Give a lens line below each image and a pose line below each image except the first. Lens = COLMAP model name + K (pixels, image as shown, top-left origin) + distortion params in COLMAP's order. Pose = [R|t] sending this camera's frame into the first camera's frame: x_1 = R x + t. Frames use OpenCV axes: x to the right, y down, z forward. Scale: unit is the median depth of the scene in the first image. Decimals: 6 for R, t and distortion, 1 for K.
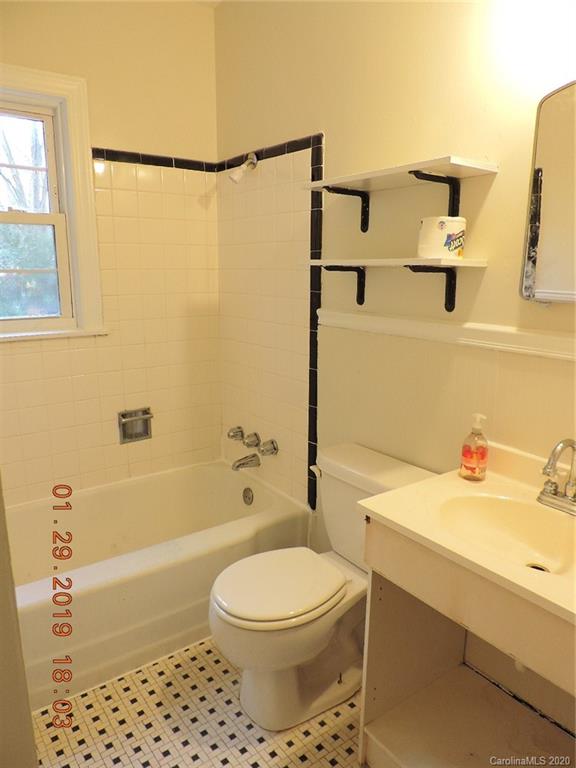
lens RADIAL K [[543.5, 0, 288.0], [0, 543.5, 384.0], [0, 0, 1]] dist [-0.025746, -0.001922]
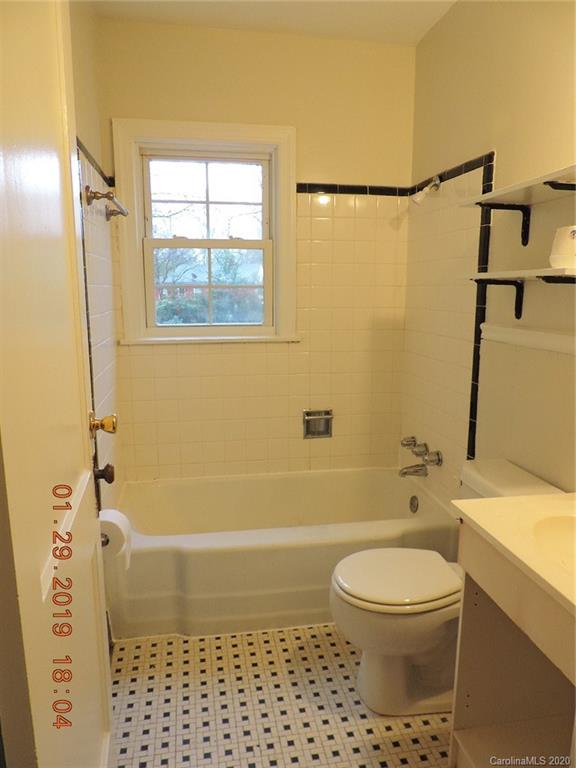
lens RADIAL K [[543.5, 0, 288.0], [0, 543.5, 384.0], [0, 0, 1]] dist [-0.025746, -0.001922]
pose [[0.896900, 0.072629, -0.436228, 0.177035], [-0.091262, 0.995587, -0.021881, 0.029014], [0.432714, 0.059436, 0.899570, -0.053668]]
